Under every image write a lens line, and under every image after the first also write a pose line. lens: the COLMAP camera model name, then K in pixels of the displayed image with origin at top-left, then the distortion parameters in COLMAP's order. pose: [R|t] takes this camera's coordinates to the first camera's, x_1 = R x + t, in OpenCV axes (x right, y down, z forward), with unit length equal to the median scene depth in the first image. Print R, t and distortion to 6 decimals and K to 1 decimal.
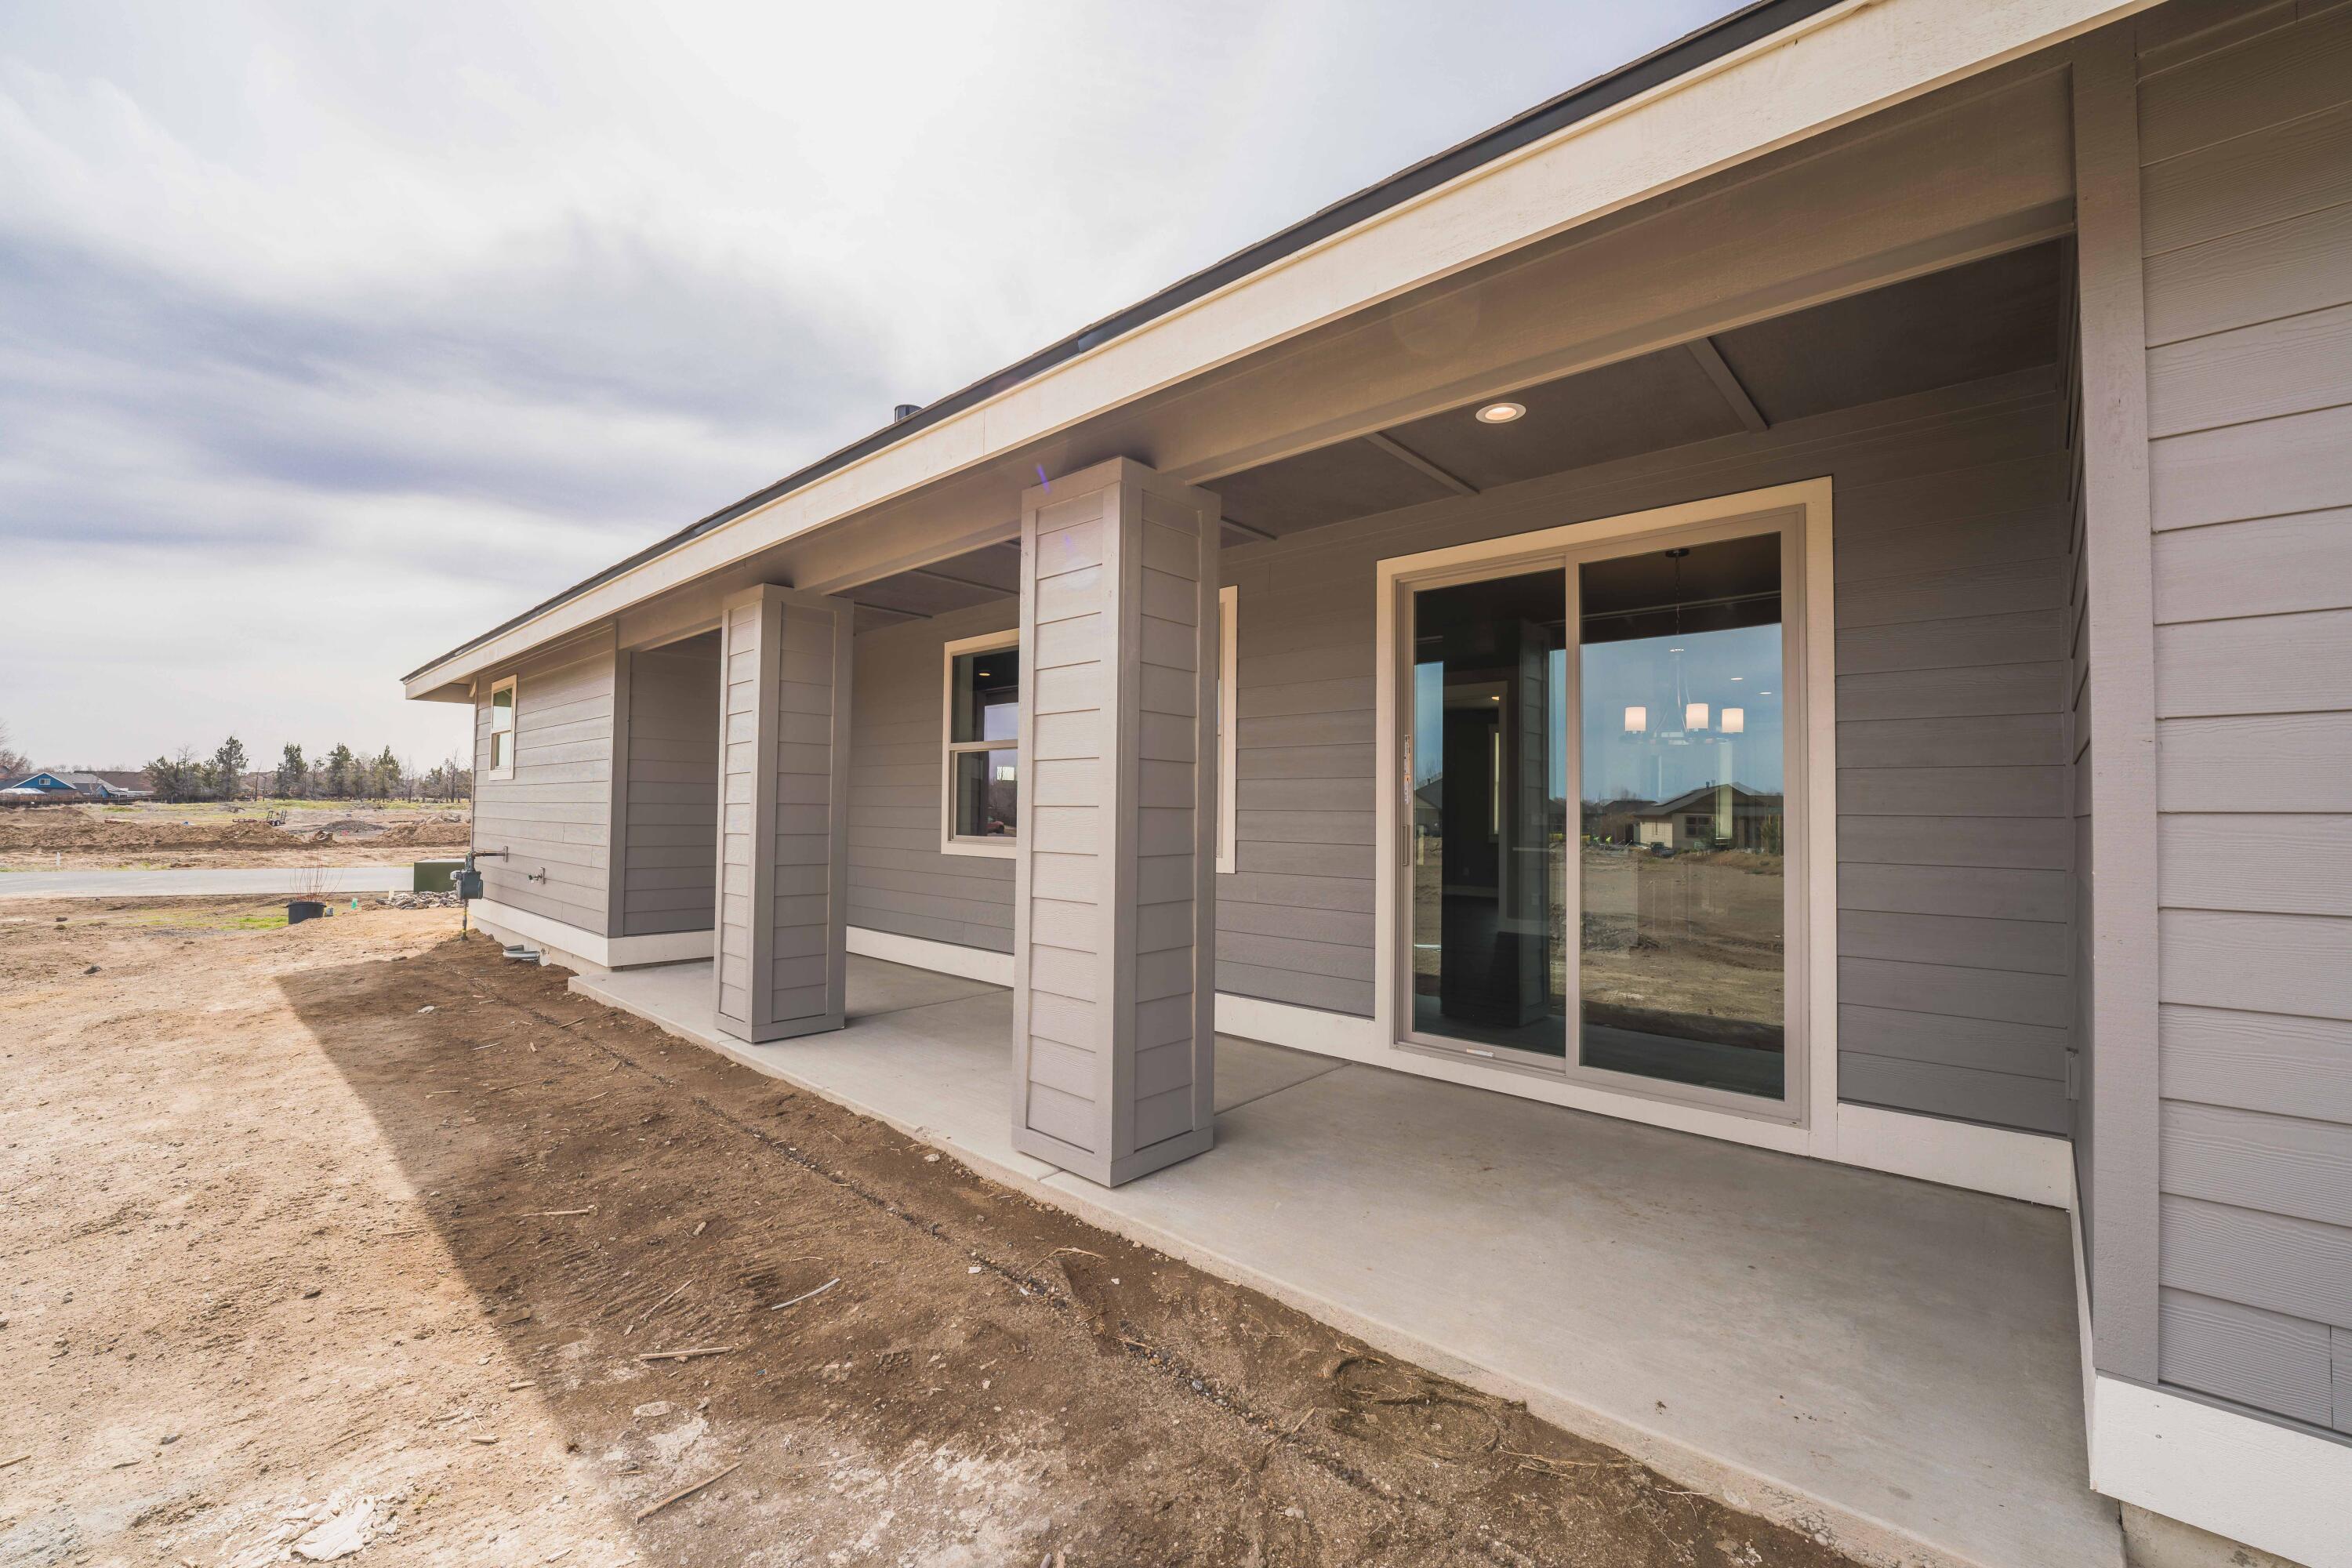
lens RADIAL K [[956.4, 0, 1169.8], [0, 956.4, 784.7], [0, 0, 1]] dist [-0.030365, 0.004412]
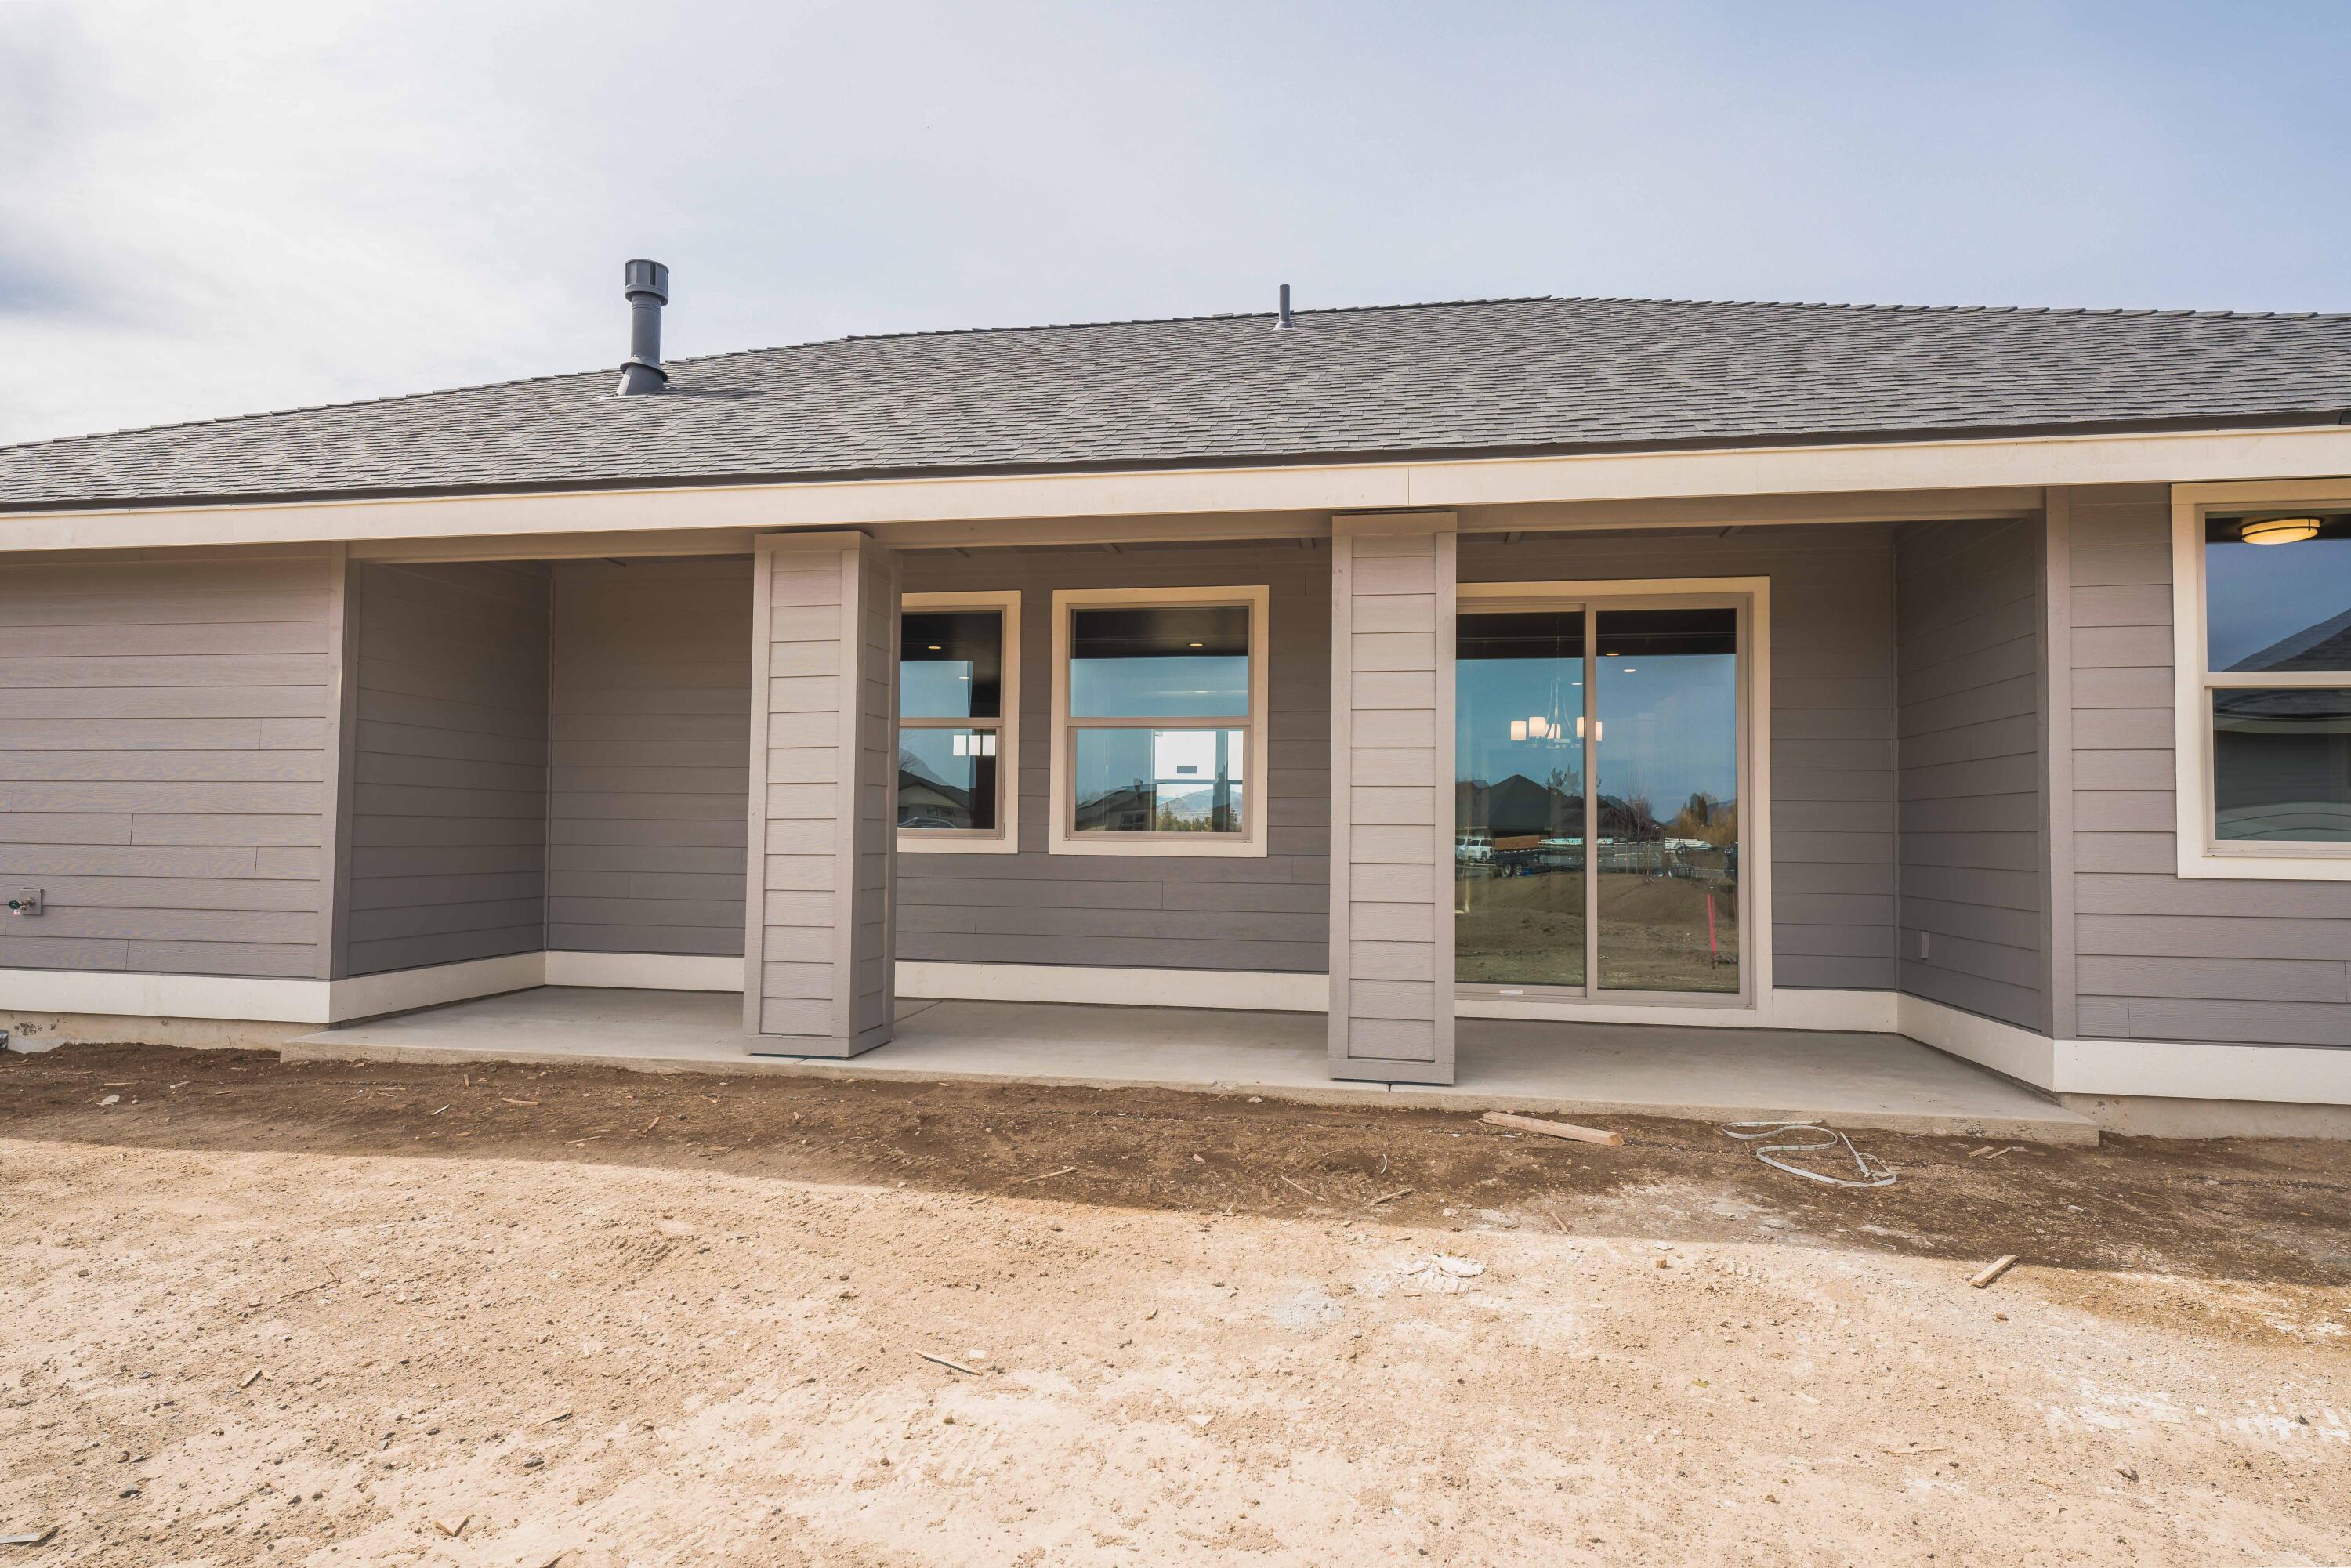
lens RADIAL K [[1332.0, 0, 1175.5], [0, 1332.0, 784.0], [0, 0, 1]] dist [0.015197, -0.000405]
pose [[0.830362, 0.020158, 0.556860, -1.305325], [-0.016994, 0.999797, -0.010852, 0.046736], [-0.556966, -0.000452, 0.830535, -0.258554]]
